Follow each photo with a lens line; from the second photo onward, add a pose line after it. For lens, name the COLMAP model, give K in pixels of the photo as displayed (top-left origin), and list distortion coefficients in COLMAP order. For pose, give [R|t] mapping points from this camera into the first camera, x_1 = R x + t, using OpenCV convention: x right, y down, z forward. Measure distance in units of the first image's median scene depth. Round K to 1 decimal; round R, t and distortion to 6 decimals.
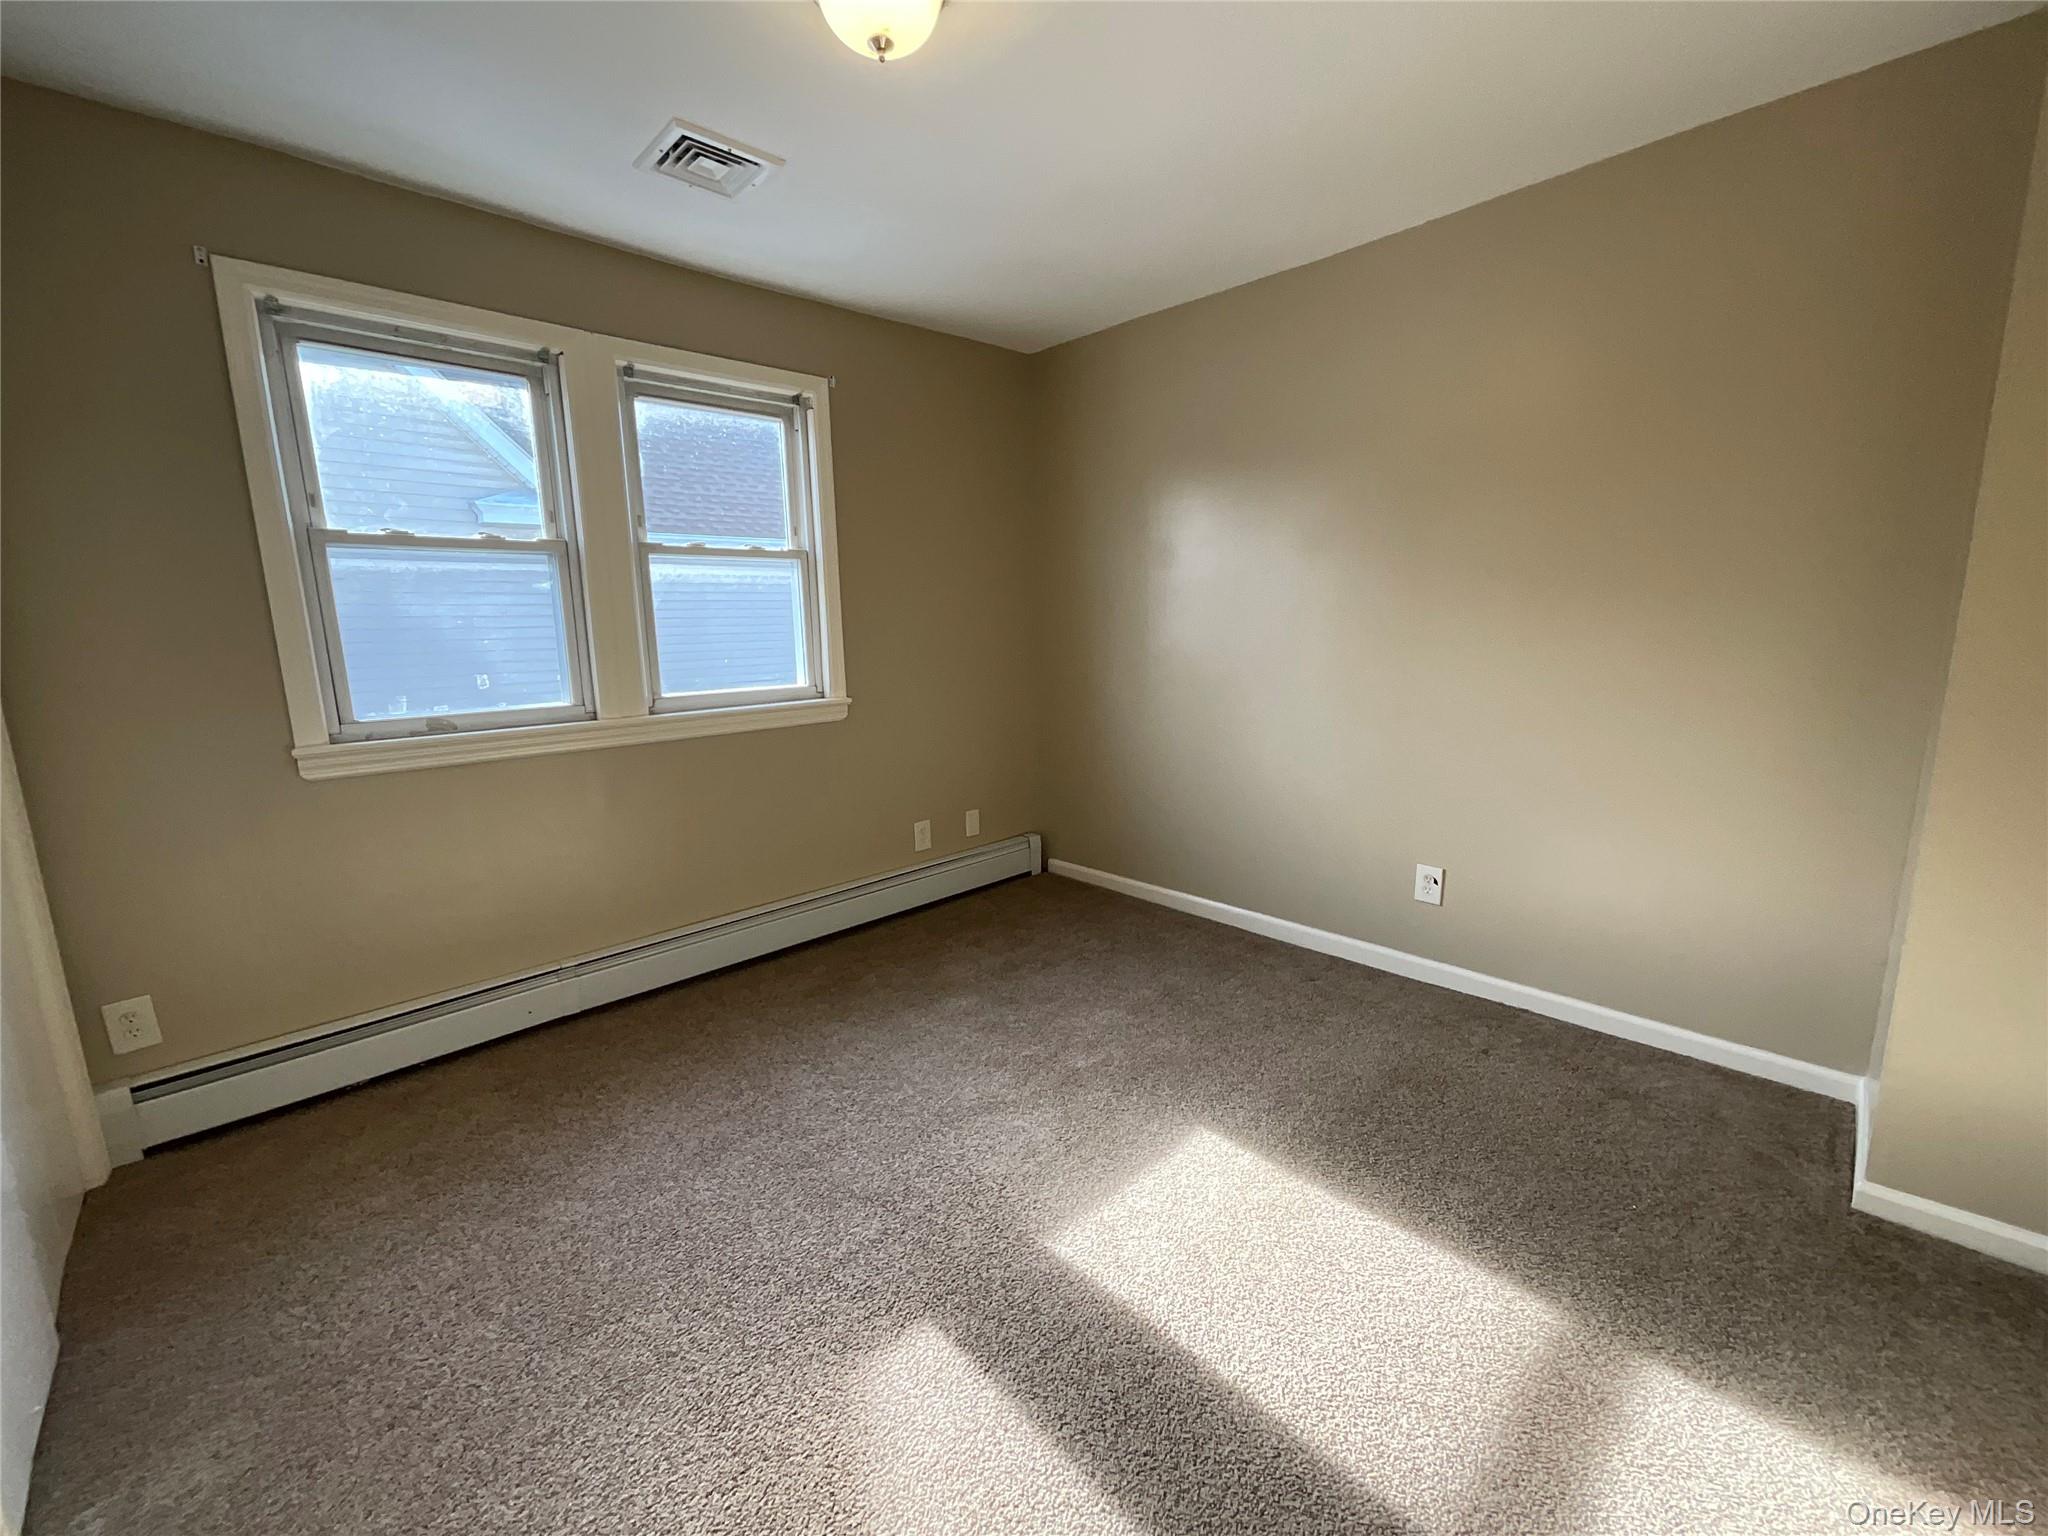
lens RADIAL K [[830.2, 0, 1027.1], [0, 830.2, 769.0], [0, 0, 1]] dist [-0.002491, 0.000855]
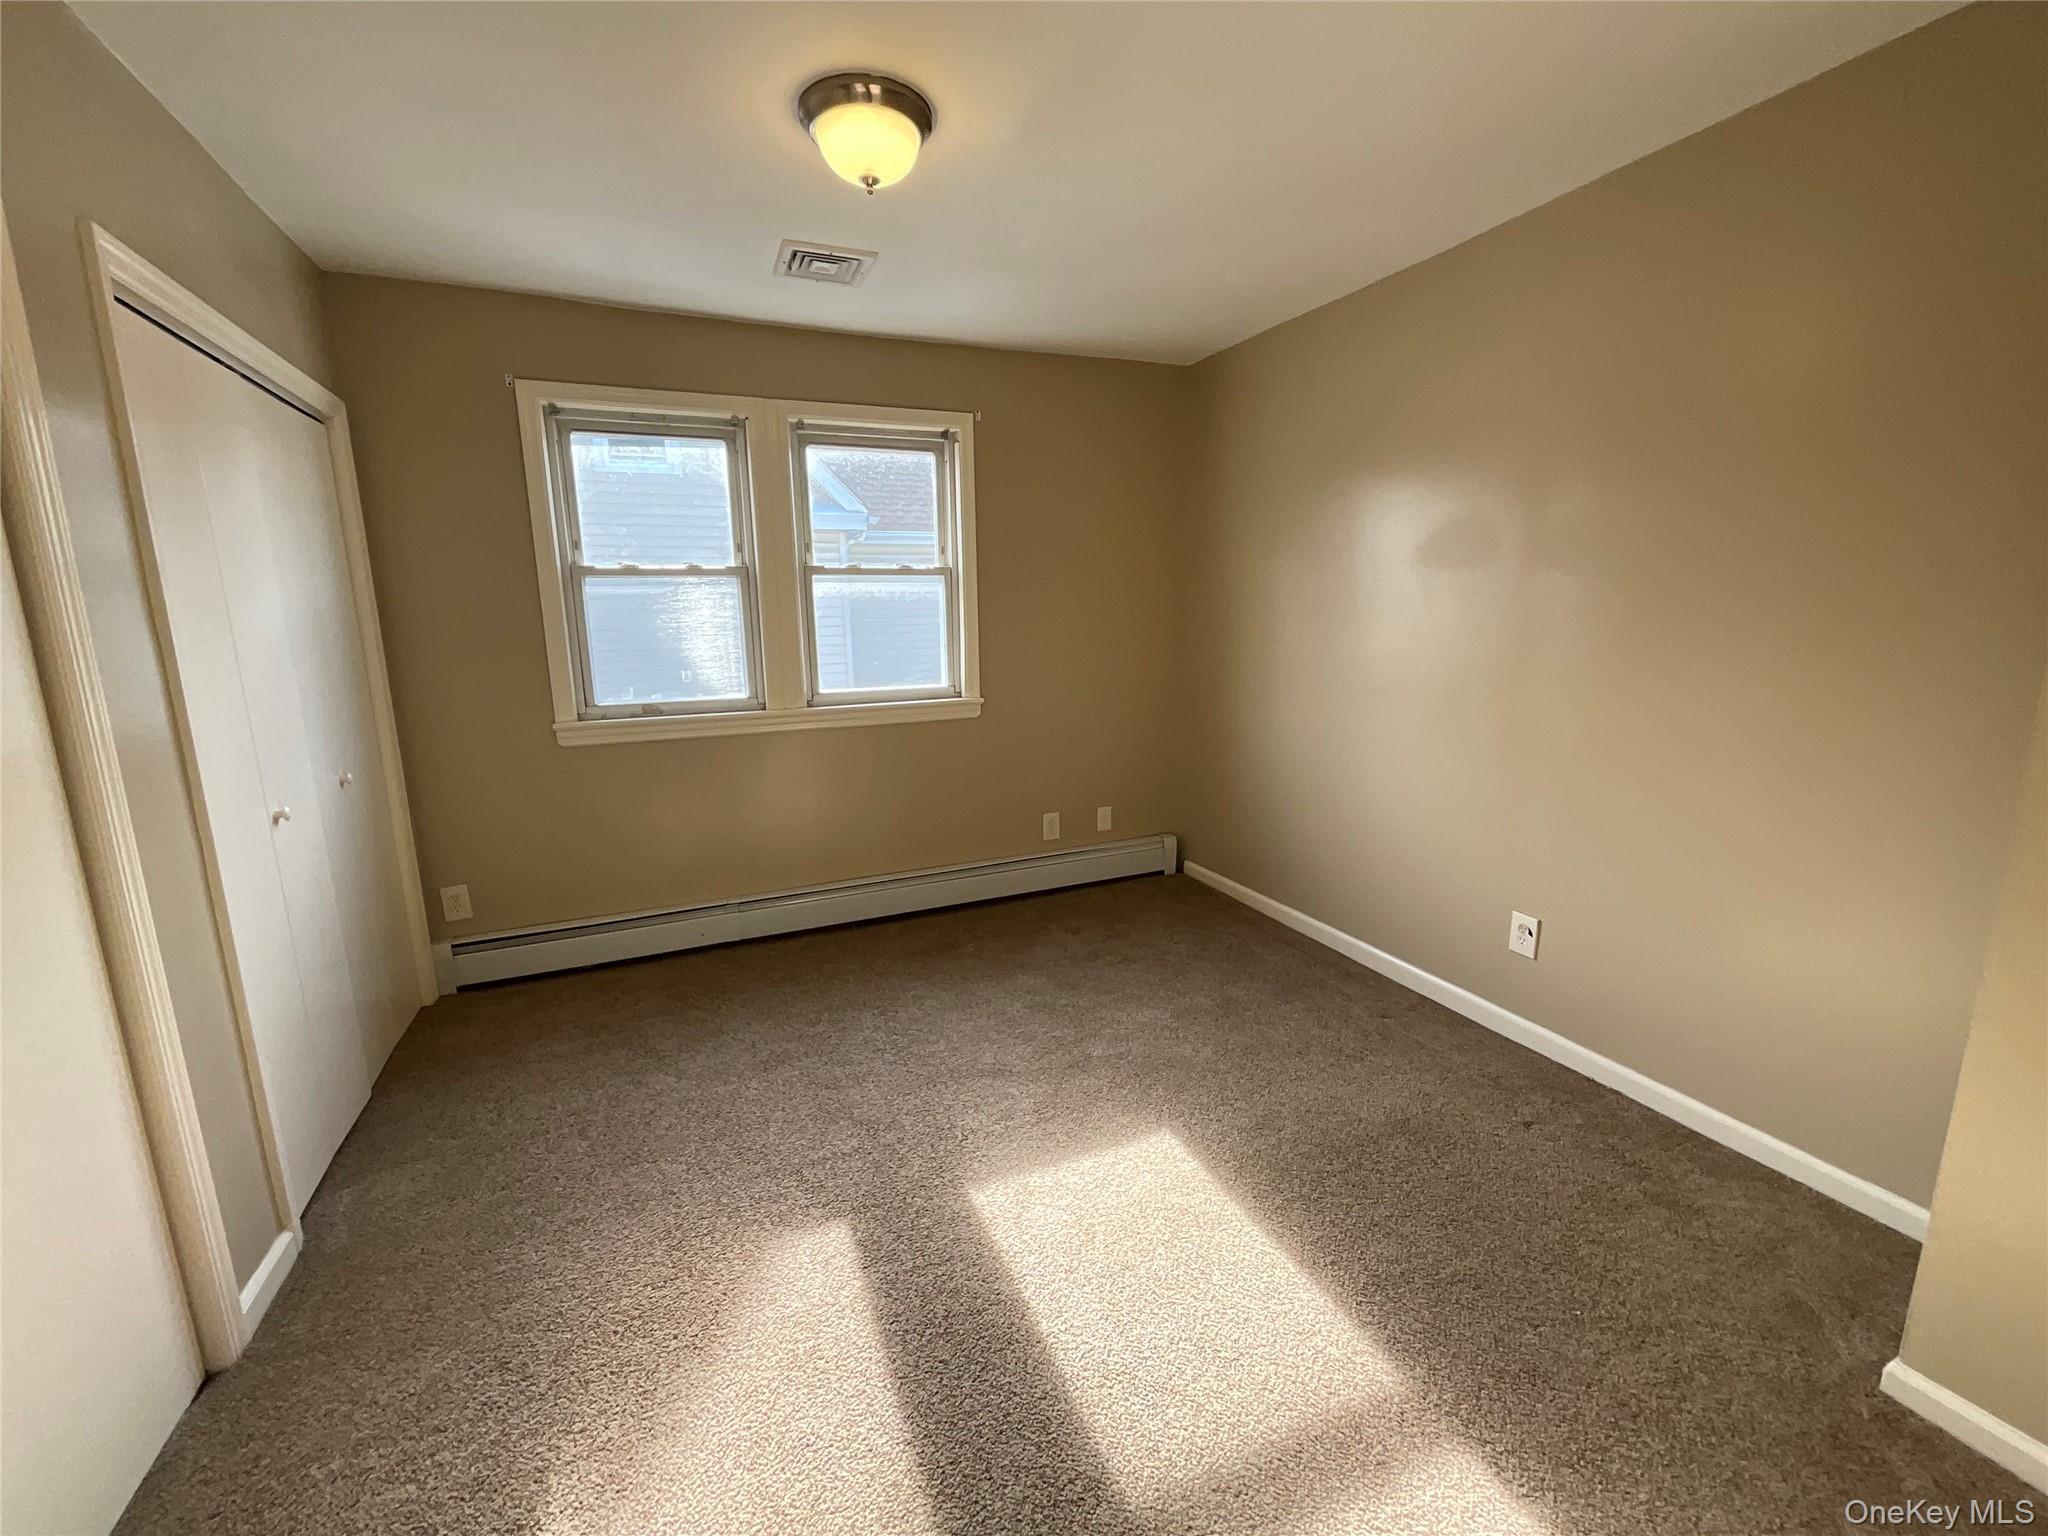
lens RADIAL K [[830.2, 0, 1027.1], [0, 830.2, 769.0], [0, 0, 1]] dist [-0.002491, 0.000855]
pose [[0.937038, 0.073283, -0.341452, 0.307607], [-0.066136, 0.997280, 0.032541, -0.040414], [0.342908, -0.007910, 0.939336, -0.041409]]
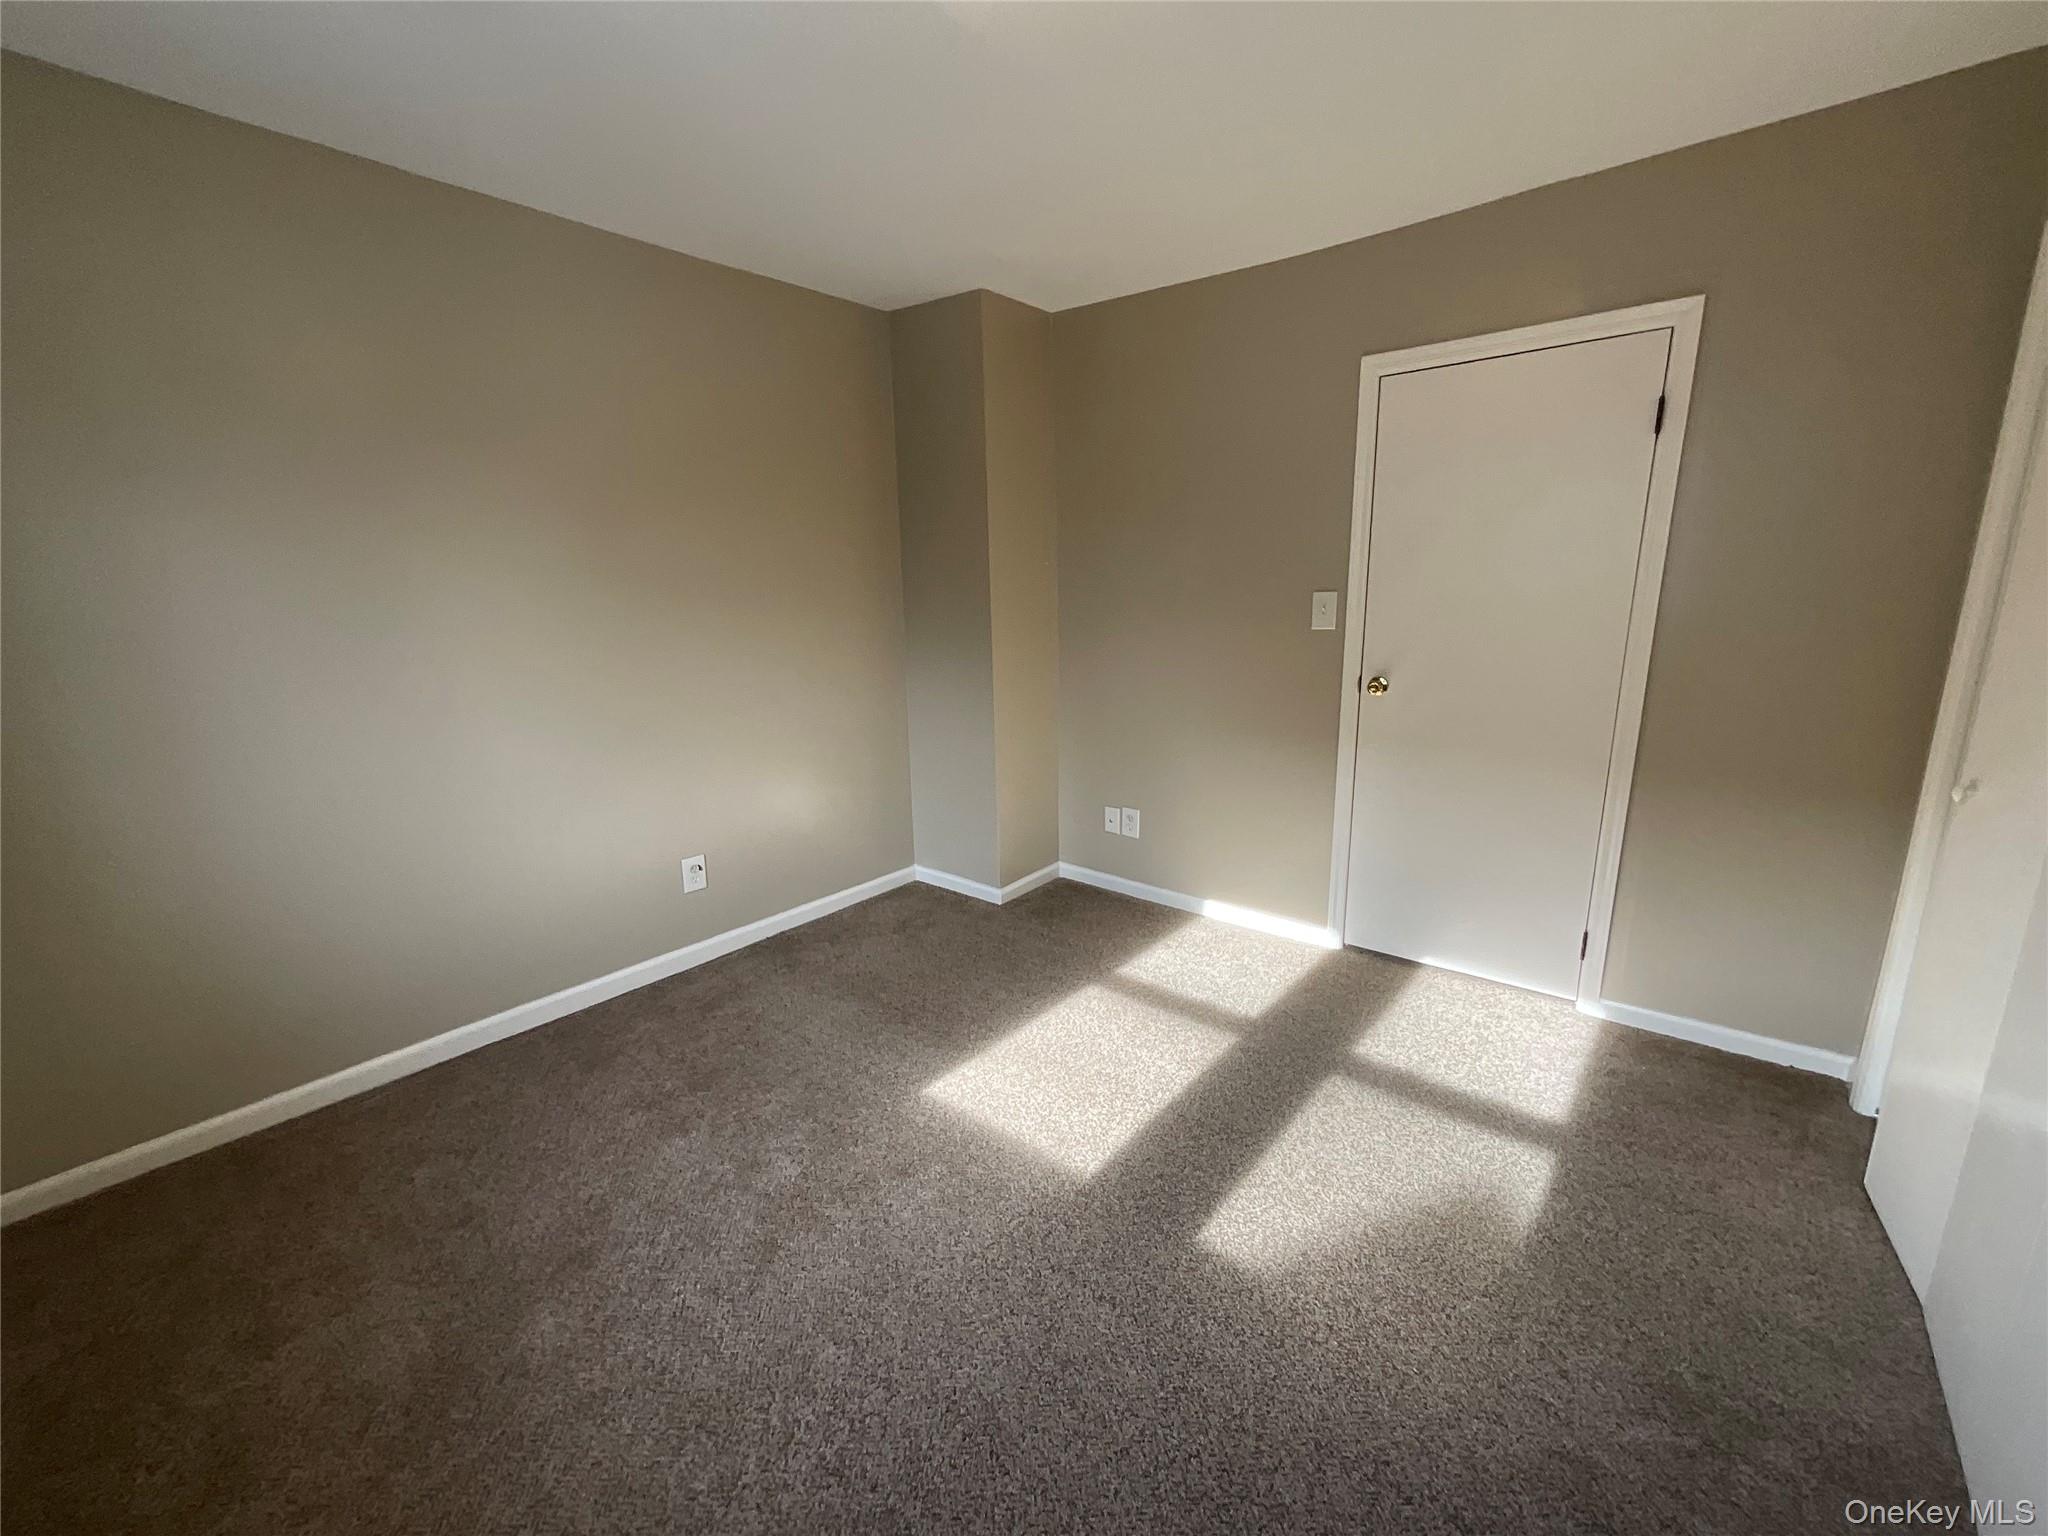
lens RADIAL K [[830.2, 0, 1027.1], [0, 830.2, 769.0], [0, 0, 1]] dist [-0.002491, 0.000855]
pose [[-0.115547, -0.199459, 0.973070, -0.664281], [0.193076, 0.956437, 0.218976, -0.162563], [-0.974357, 0.213178, -0.072003, 0.711089]]
